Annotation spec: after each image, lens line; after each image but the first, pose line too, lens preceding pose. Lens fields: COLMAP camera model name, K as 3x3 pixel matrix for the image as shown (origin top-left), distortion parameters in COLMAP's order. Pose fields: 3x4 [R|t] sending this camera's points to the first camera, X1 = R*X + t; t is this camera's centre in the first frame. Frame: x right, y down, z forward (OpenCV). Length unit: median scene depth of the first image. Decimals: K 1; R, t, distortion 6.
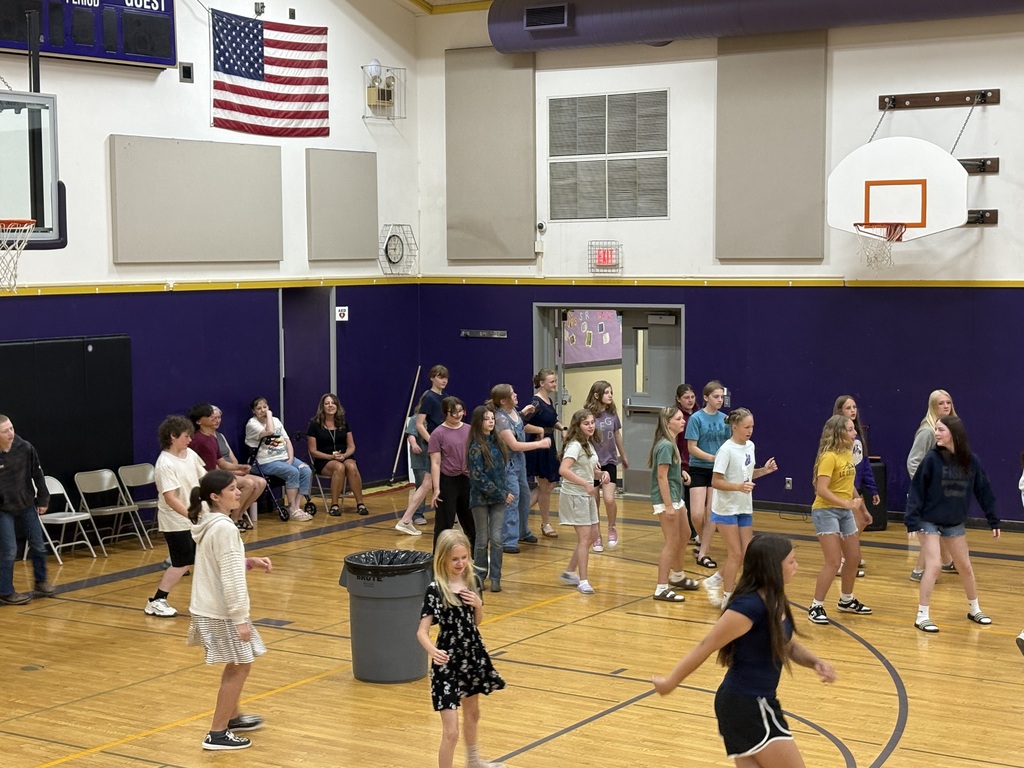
lens RADIAL K [[1824.9, 0, 516.3], [0, 1824.9, 380.9], [0, 0, 1]] dist [0.112173, 0.000000]
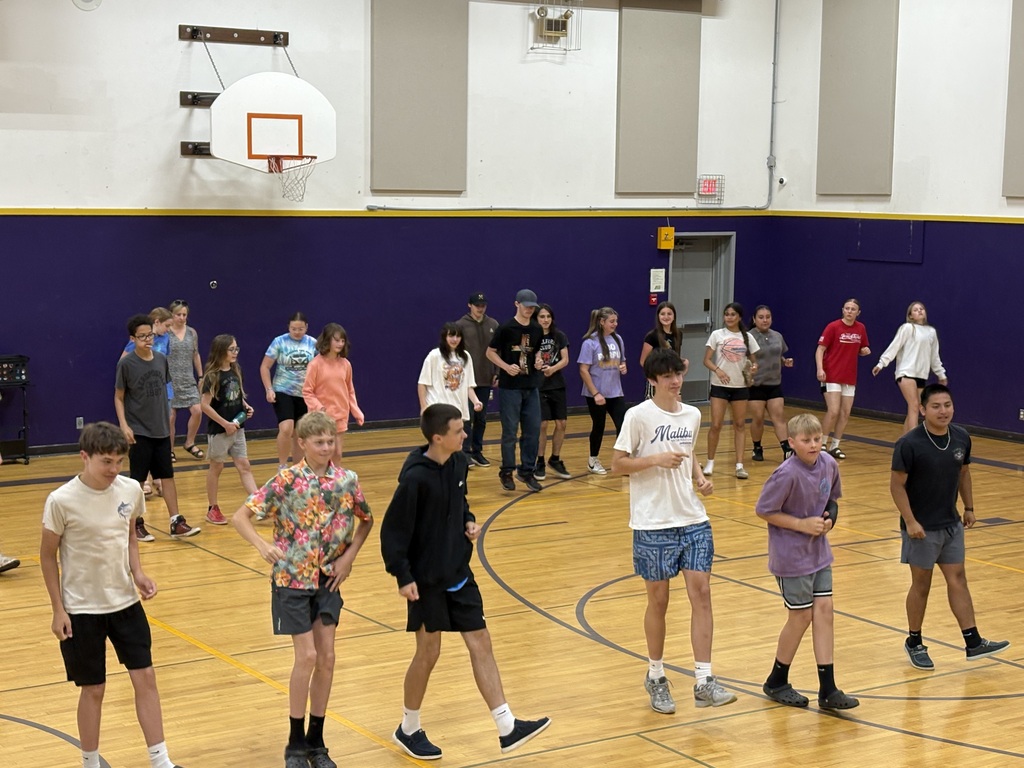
lens RADIAL K [[1824.9, 0, 513.0], [0, 1824.9, 388.6], [0, 0, 1]] dist [0.112173, 0.000000]
pose [[0.377157, -0.093274, 0.921440, -0.714928], [0.050651, 0.995504, 0.080039, -0.029777], [-0.924763, 0.016485, 0.380186, 0.475384]]
